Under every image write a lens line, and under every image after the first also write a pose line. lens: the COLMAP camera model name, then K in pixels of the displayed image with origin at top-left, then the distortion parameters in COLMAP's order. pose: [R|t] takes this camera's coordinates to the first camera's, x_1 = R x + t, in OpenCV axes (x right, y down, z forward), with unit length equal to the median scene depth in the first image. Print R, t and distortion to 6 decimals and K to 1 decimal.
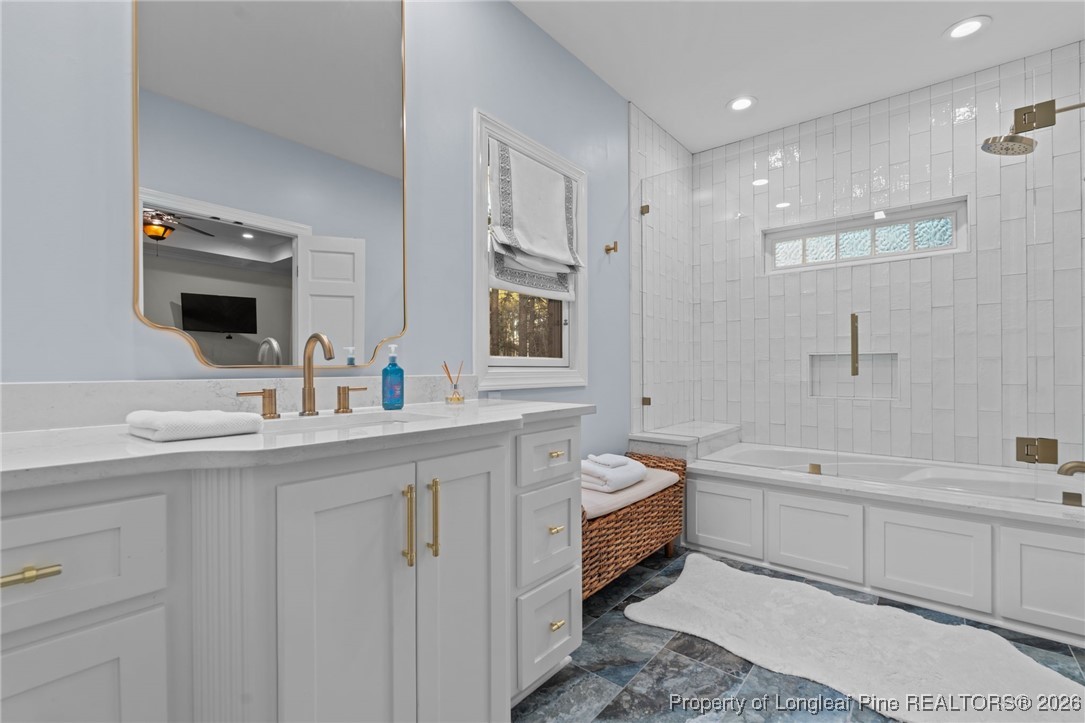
lens RADIAL K [[474.1, 0, 539.3], [0, 474.1, 368.6], [0, 0, 1]] dist [-0.008585, 0.000768]
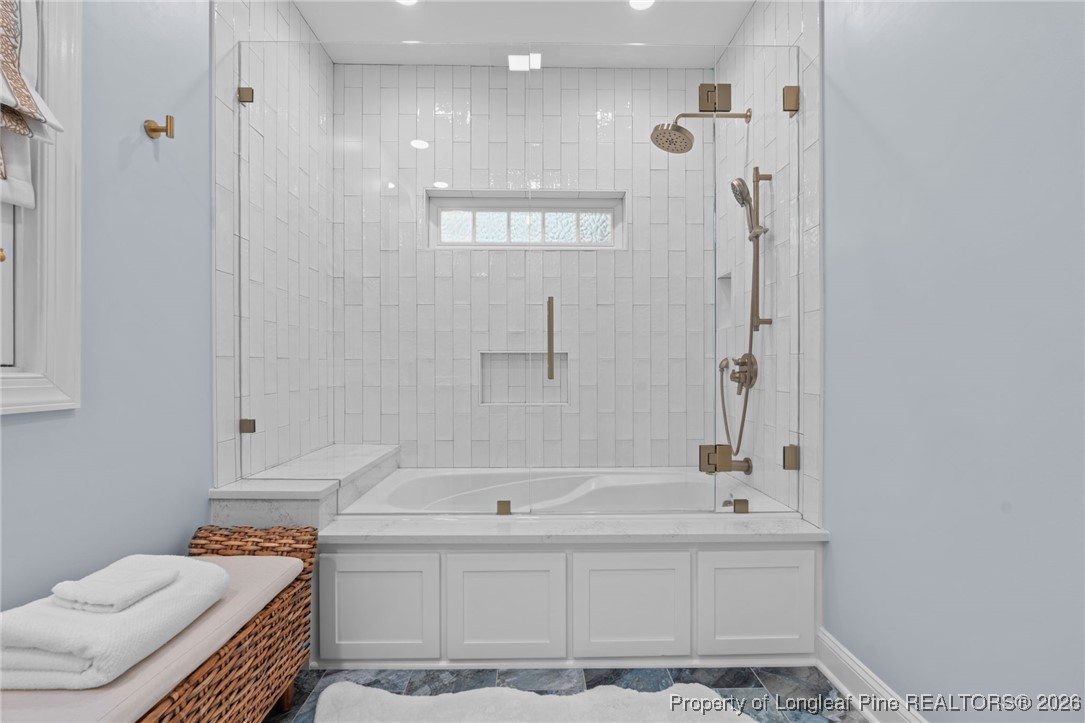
lens RADIAL K [[474.1, 0, 539.3], [0, 474.1, 372.1], [0, 0, 1]] dist [-0.008585, 0.000768]
pose [[0.755302, -0.002172, 0.655373, 0.133967], [-0.002040, 0.999982, 0.005665, -0.000863], [-0.655374, -0.005616, 0.755284, 0.377884]]
